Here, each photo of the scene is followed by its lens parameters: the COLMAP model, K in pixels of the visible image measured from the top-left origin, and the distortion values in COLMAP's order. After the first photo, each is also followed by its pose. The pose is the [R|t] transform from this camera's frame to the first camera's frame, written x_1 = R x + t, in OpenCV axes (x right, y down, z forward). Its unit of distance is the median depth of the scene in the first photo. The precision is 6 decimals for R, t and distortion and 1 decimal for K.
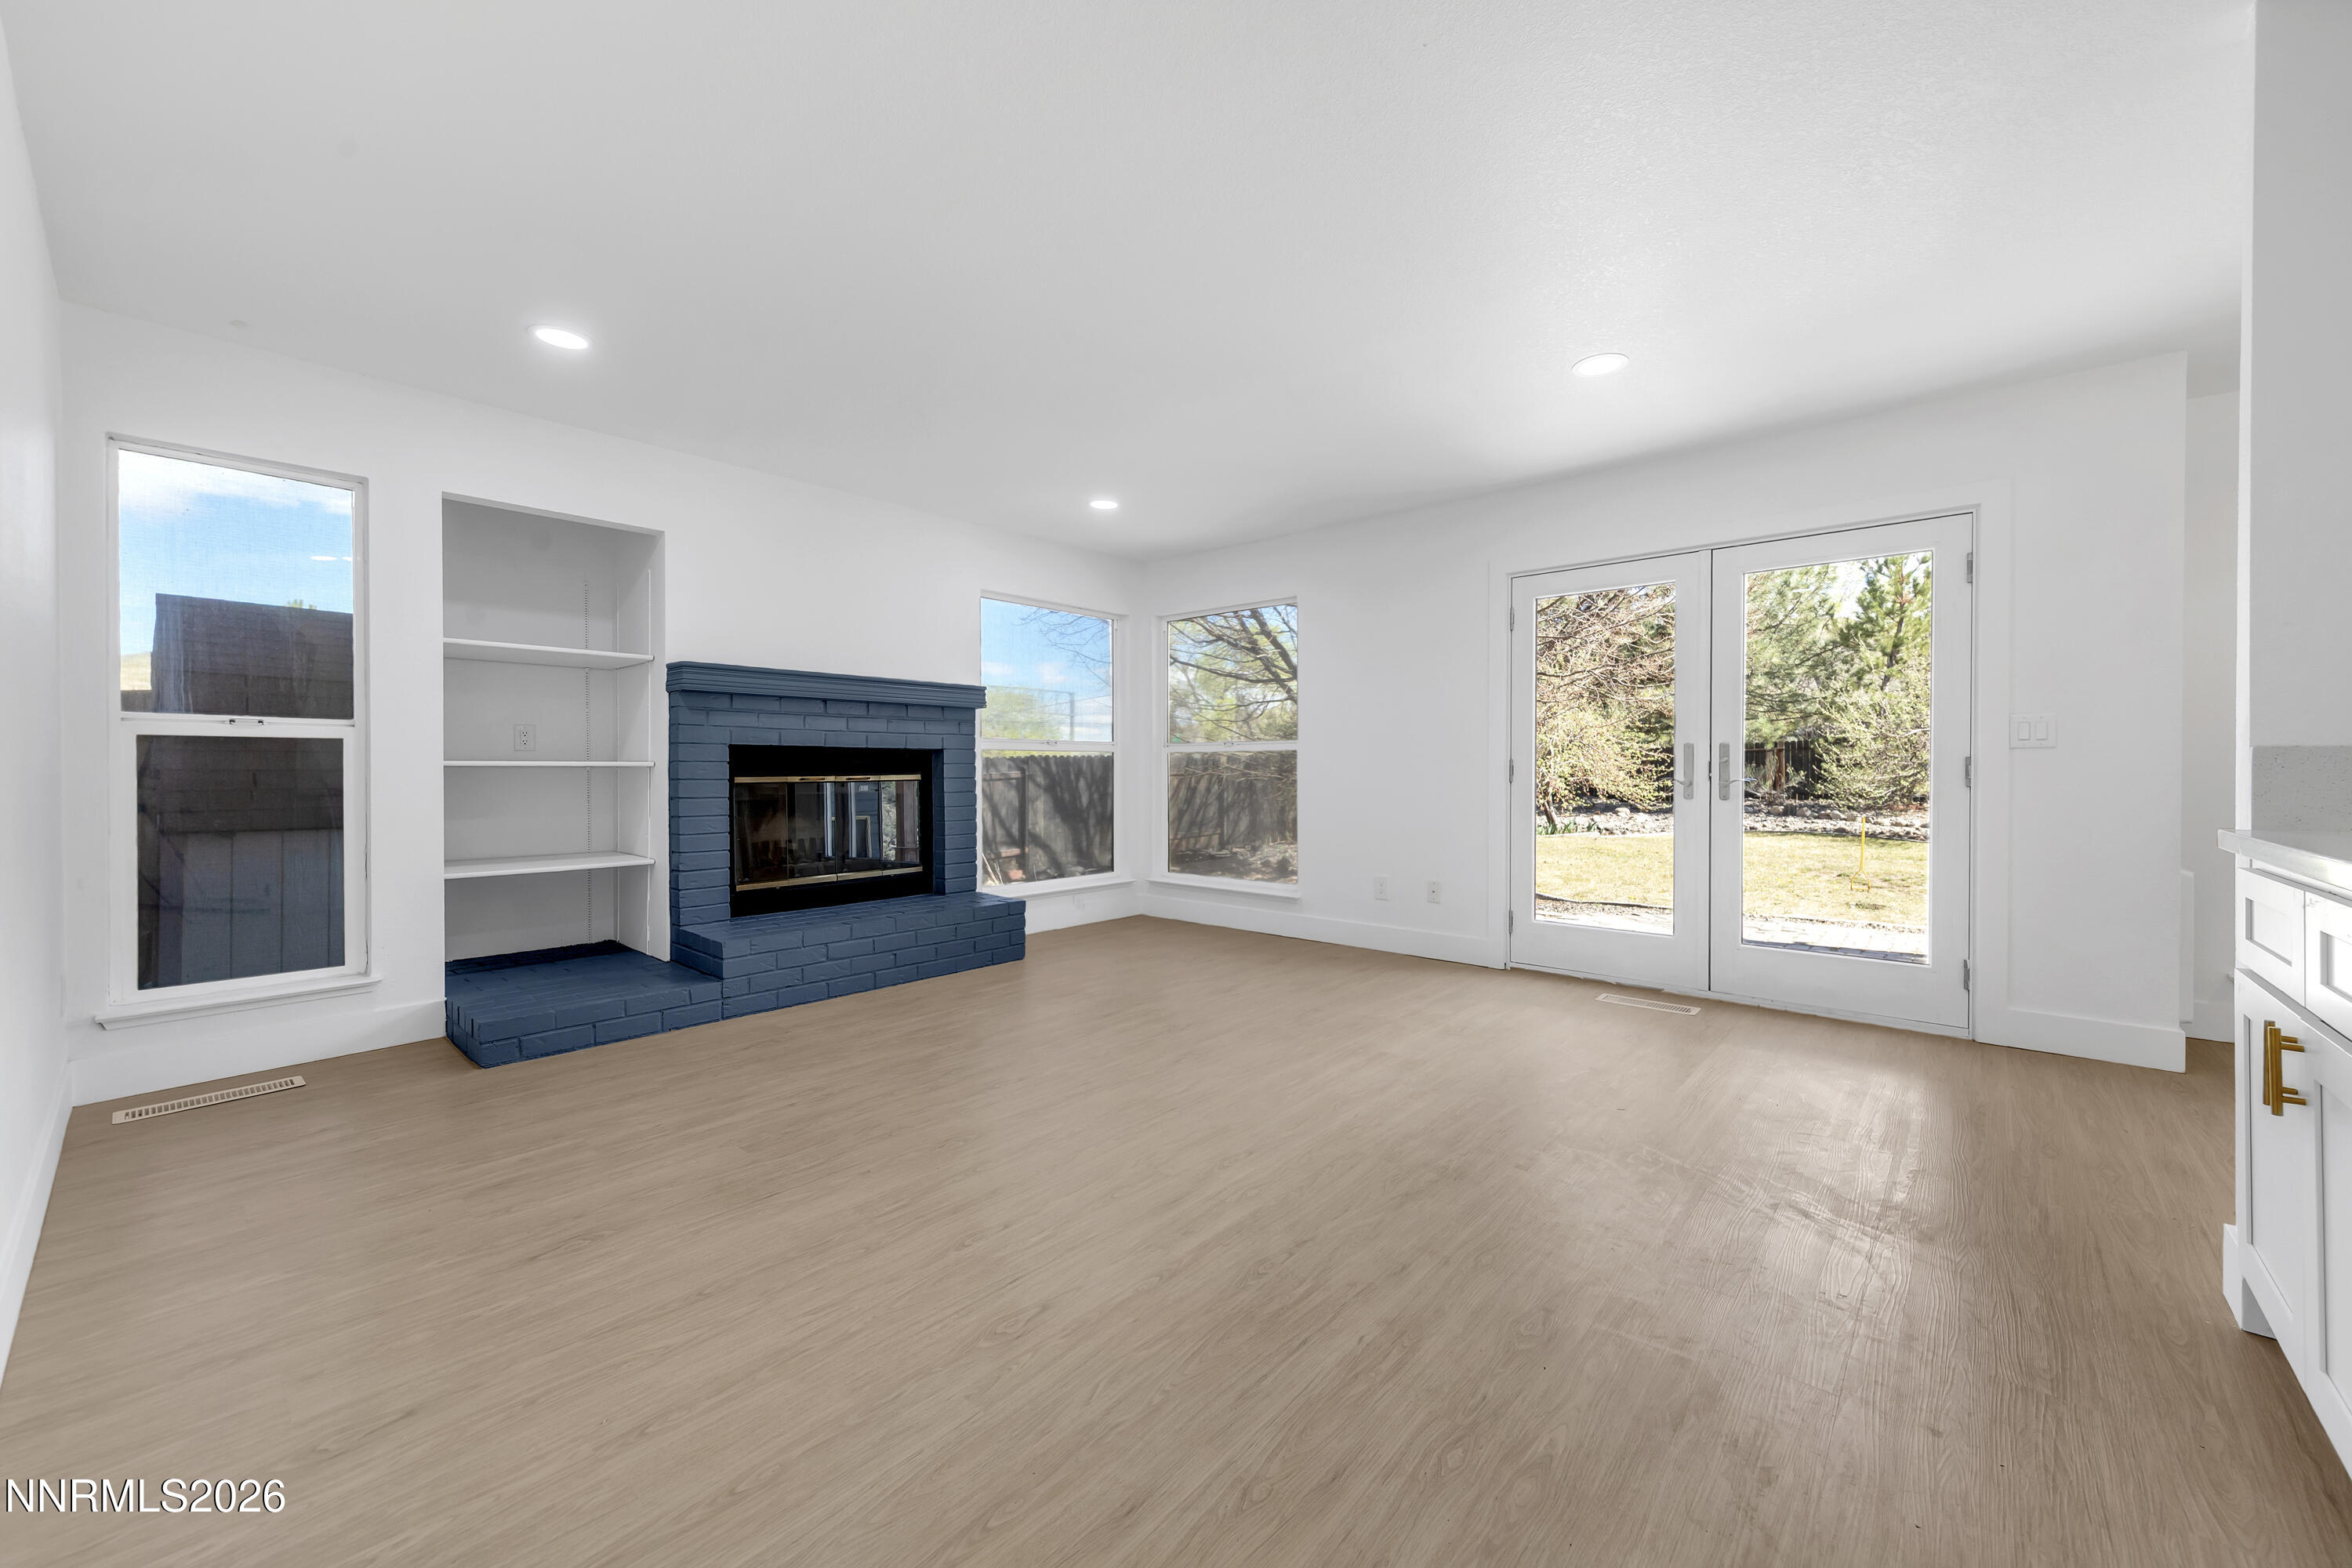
lens RADIAL K [[931.1, 0, 1176.4], [0, 931.1, 763.6], [0, 0, 1]] dist [0.014336, -0.000409]
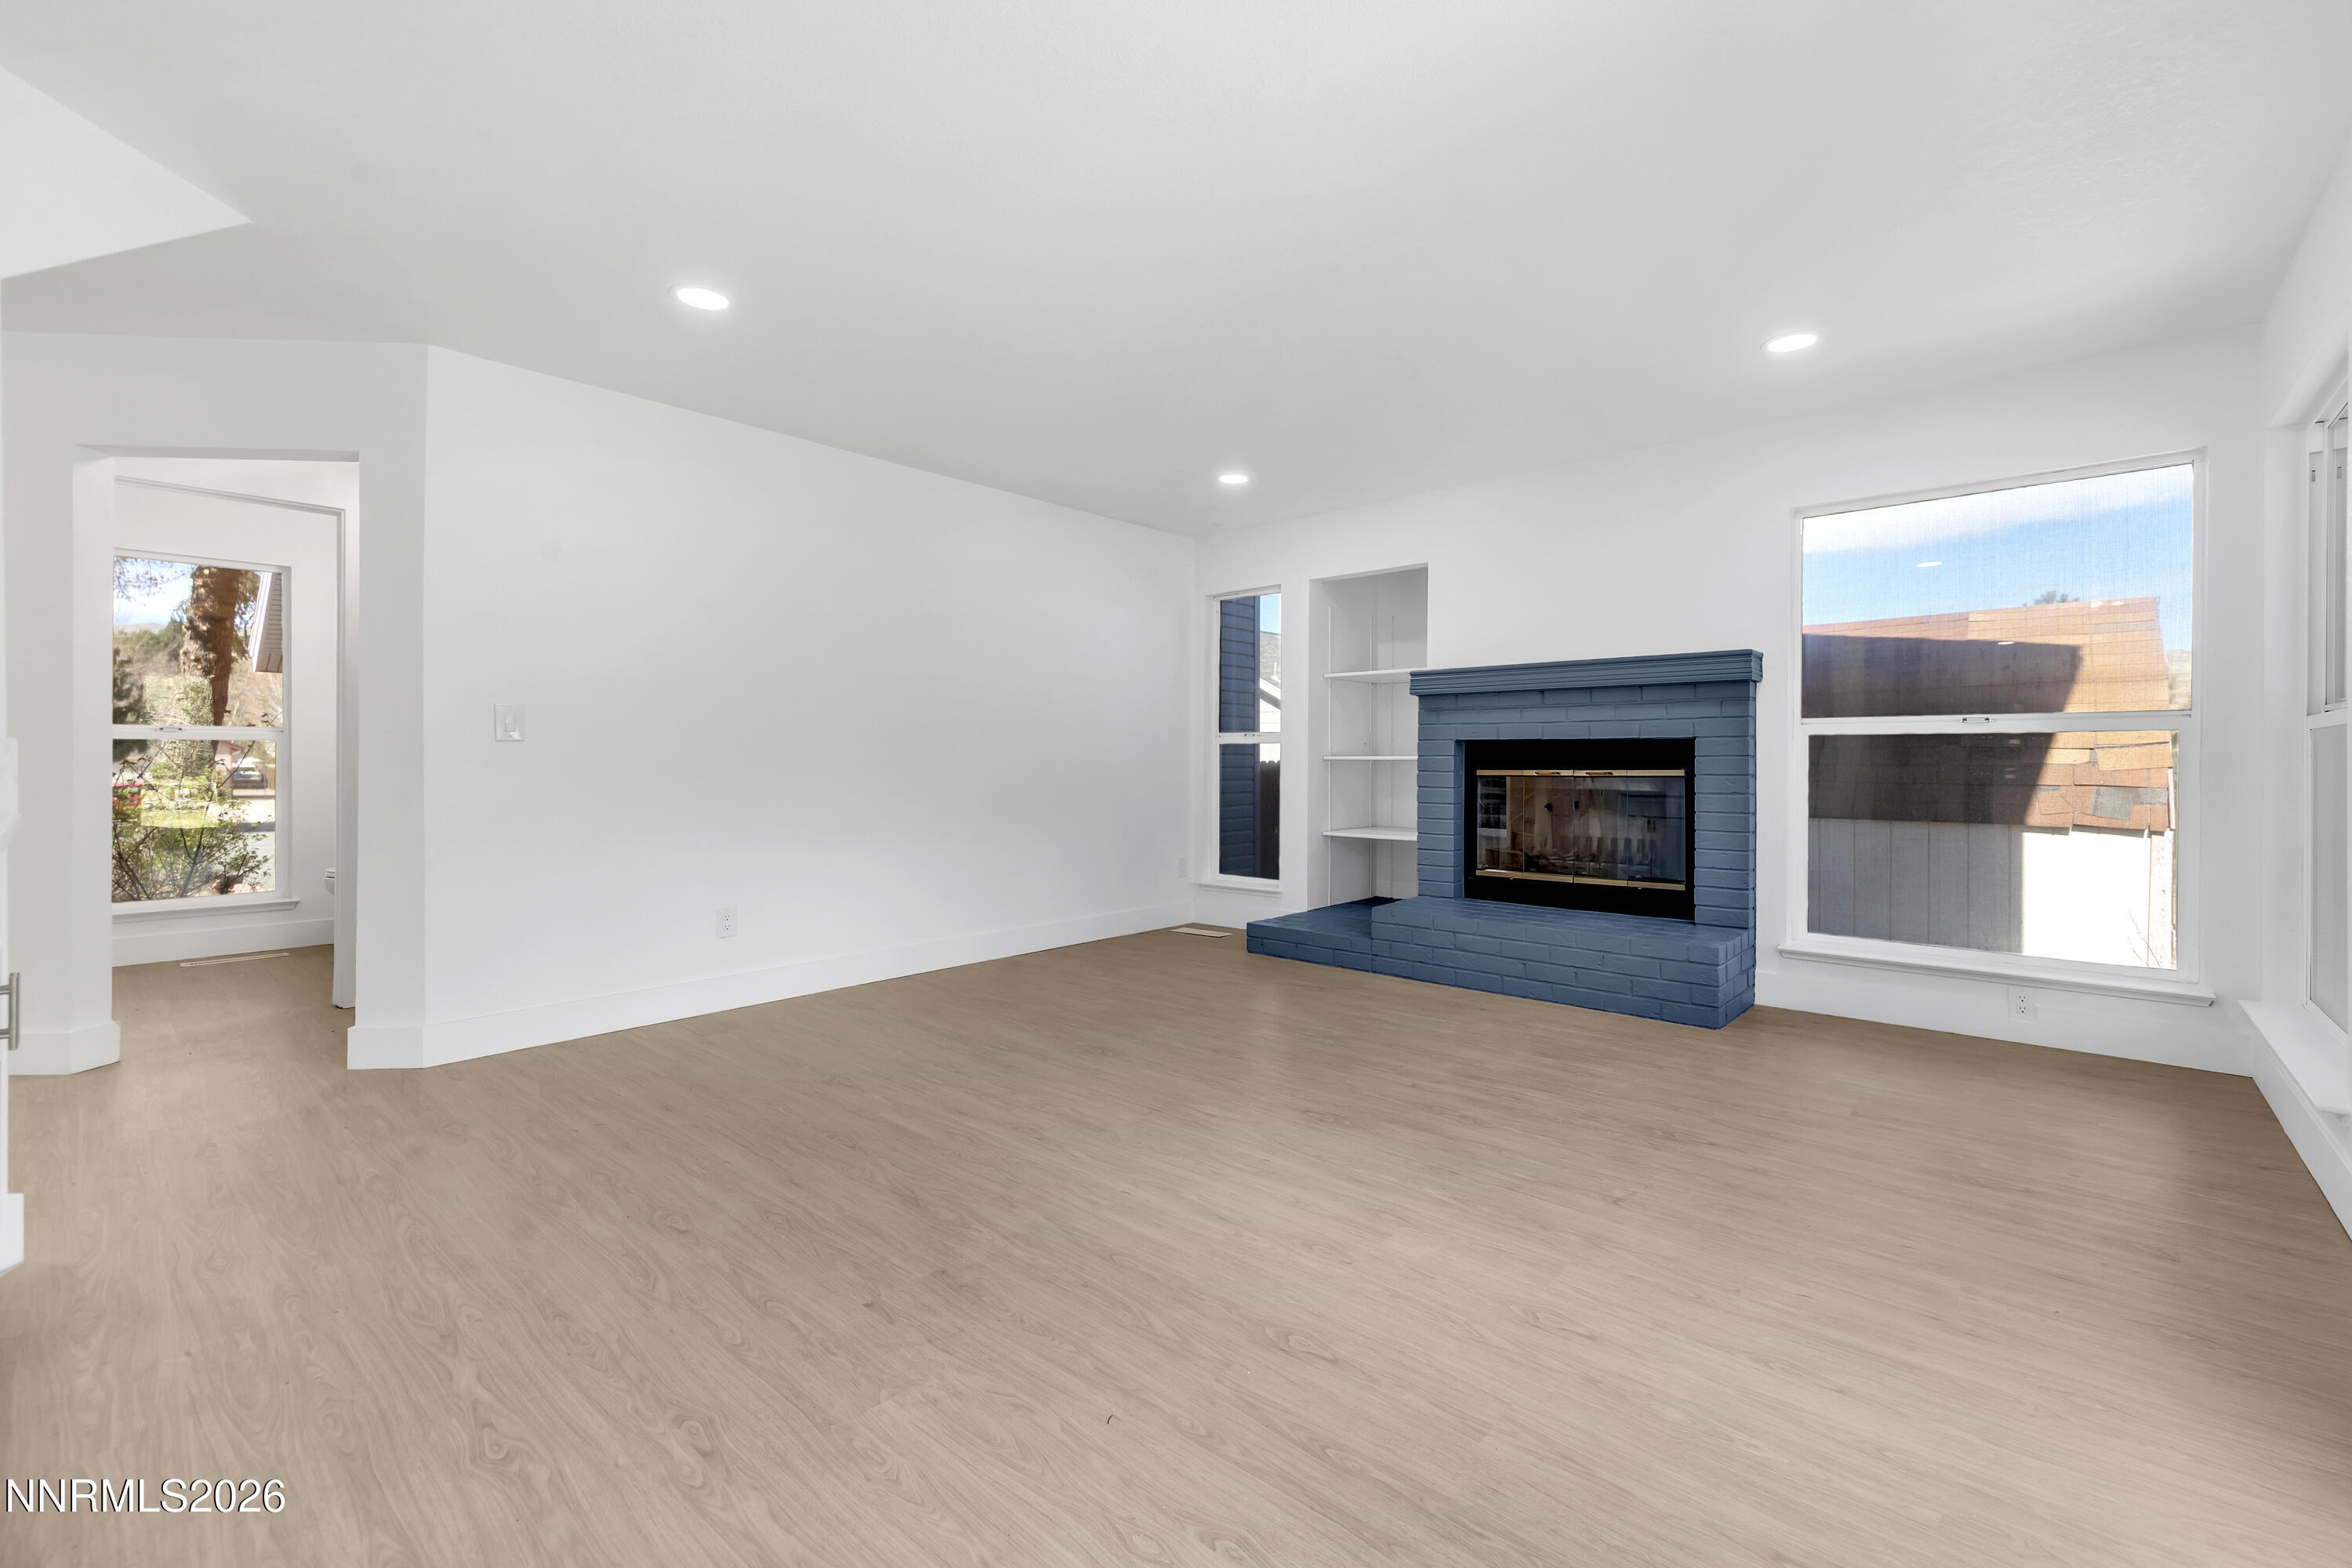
lens RADIAL K [[955.9, 0, 1188.6], [0, 955.9, 774.2], [0, 0, 1]] dist [0.001854, 0.000922]
pose [[-0.013055, 0.012222, -0.999840, 0.652909], [0.004044, 0.999918, 0.012171, 0.004316], [0.999907, -0.003885, -0.013103, 0.688617]]
